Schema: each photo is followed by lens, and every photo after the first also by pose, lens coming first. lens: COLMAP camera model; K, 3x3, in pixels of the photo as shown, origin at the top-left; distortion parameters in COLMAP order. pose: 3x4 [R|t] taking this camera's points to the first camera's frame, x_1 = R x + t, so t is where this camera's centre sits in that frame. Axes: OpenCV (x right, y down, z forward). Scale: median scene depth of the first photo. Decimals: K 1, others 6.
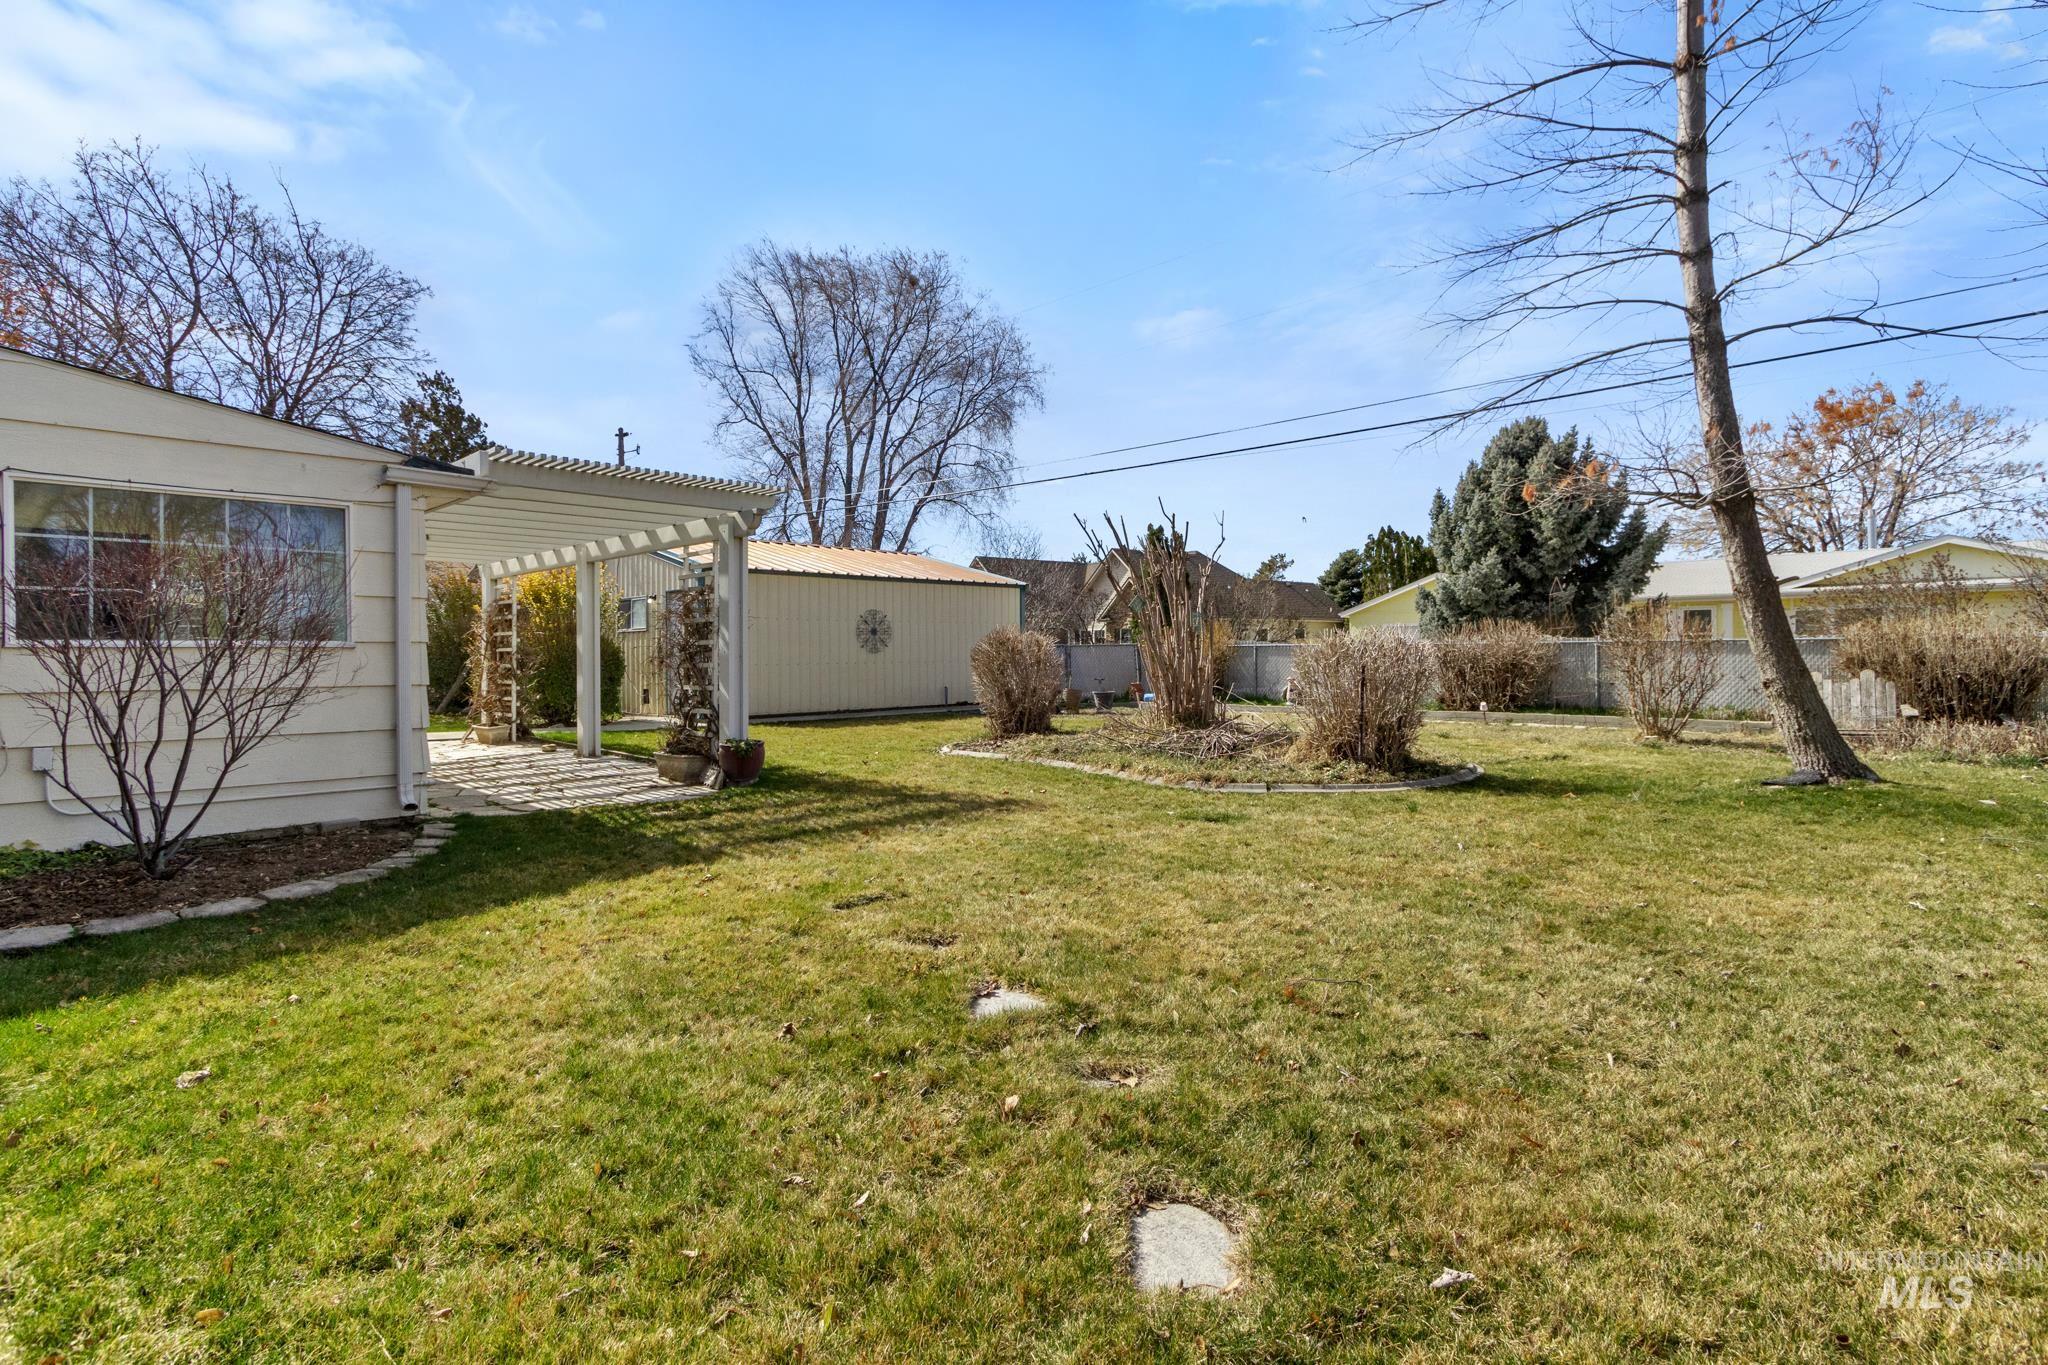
lens RADIAL K [[936.7, 0, 1017.1], [0, 936.7, 651.5], [0, 0, 1]] dist [0.001926, -0.000288]
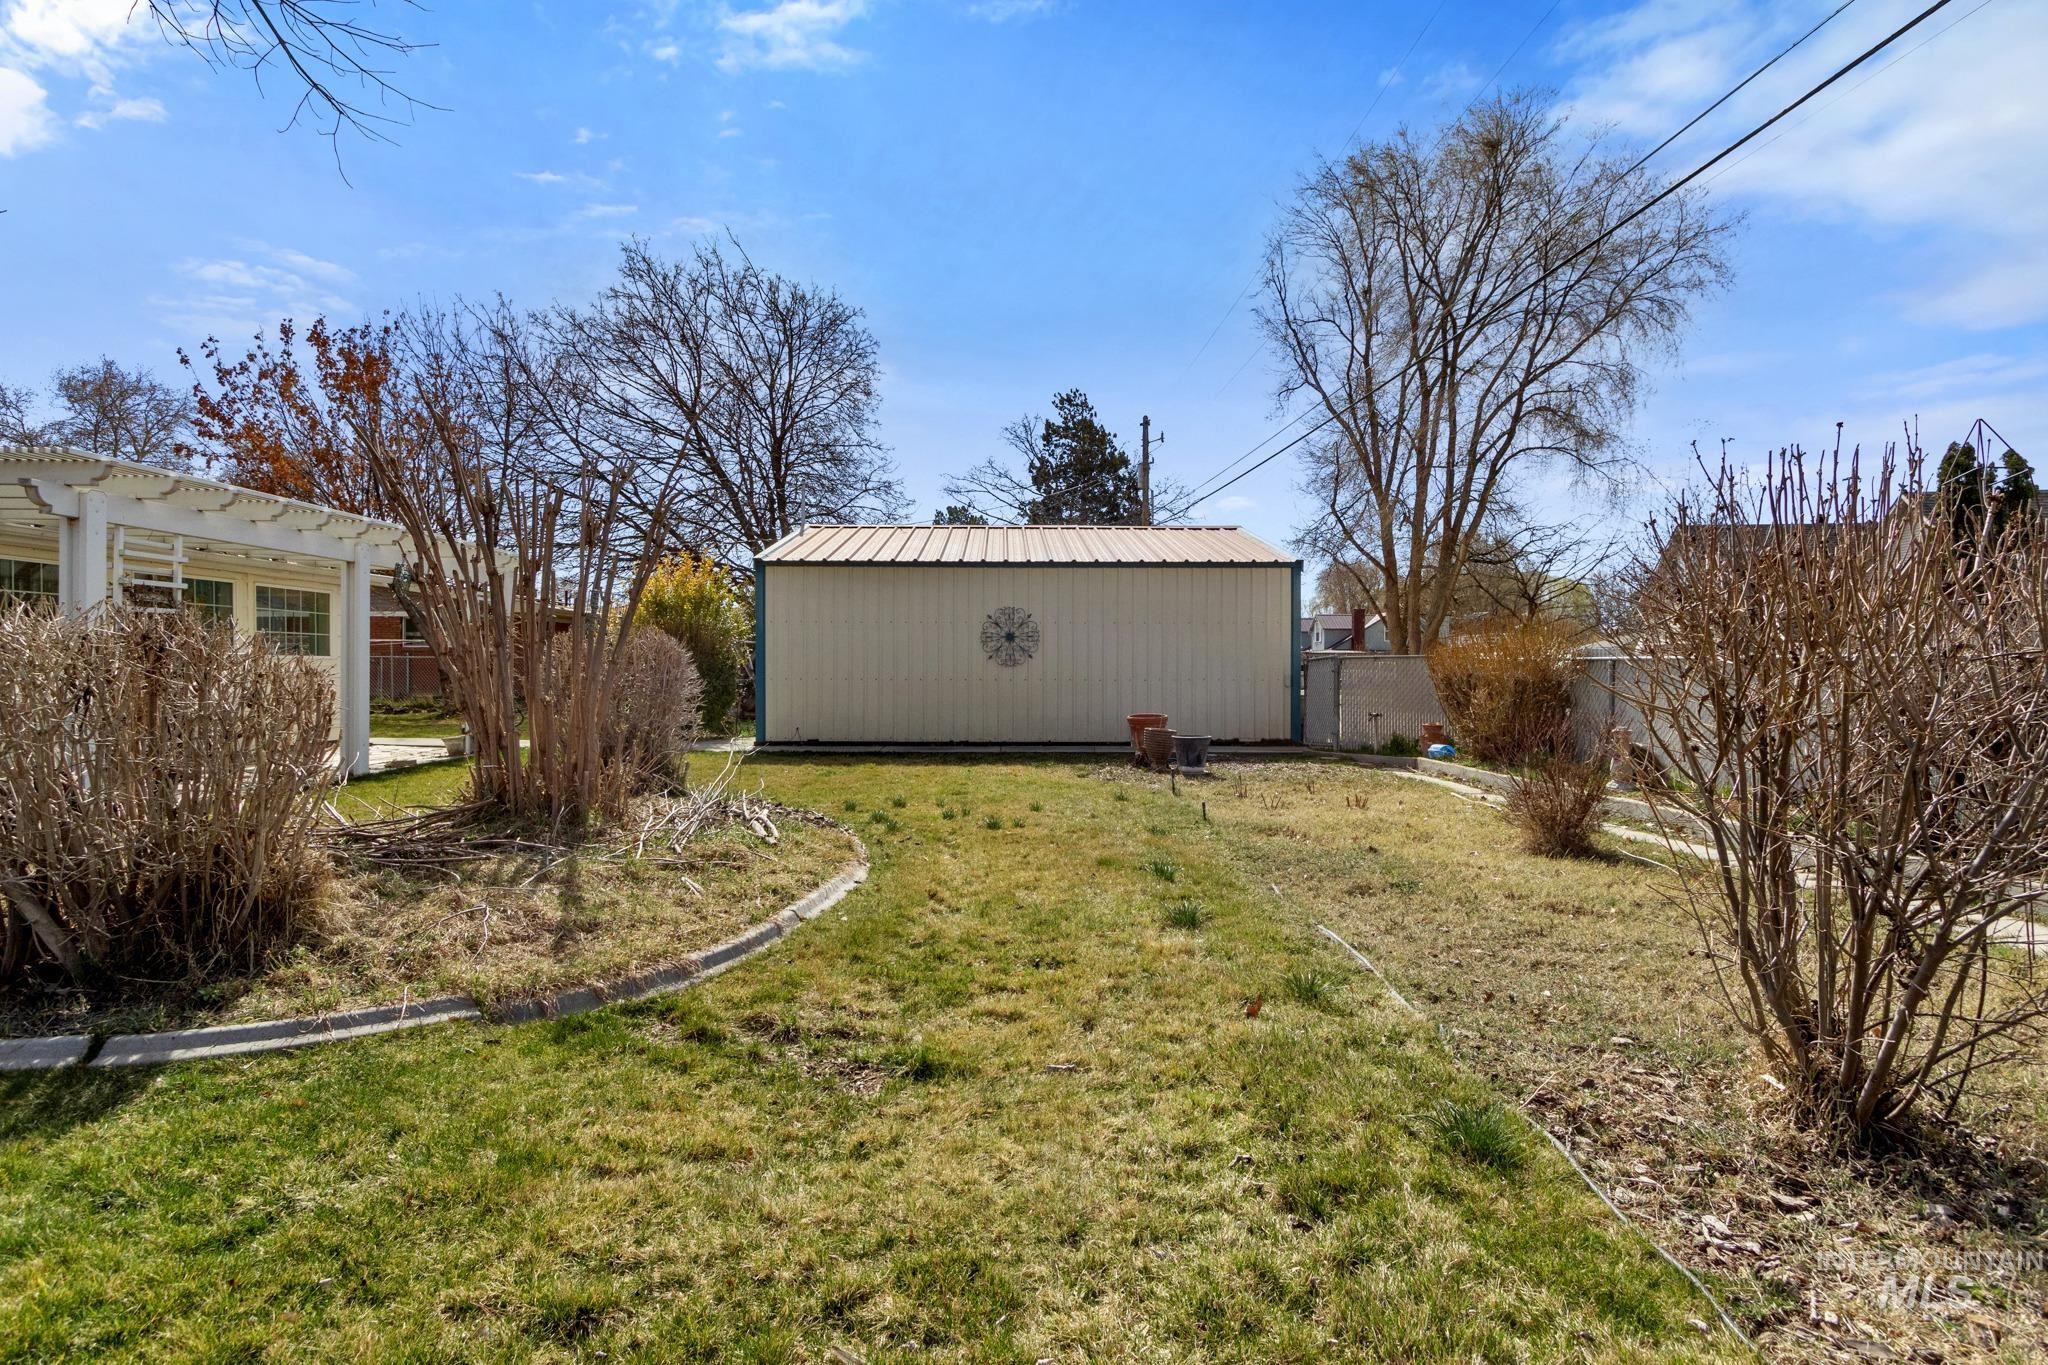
lens RADIAL K [[1021.4, 0, 1024.0], [0, 1021.4, 682.5], [0, 0, 1]] dist [-0.001950, -0.000374]
pose [[0.729194, 0.021870, -0.683957, 0.155859], [-0.007108, 0.999677, 0.024388, -0.002067], [0.684270, -0.012922, 0.729114, 0.168004]]
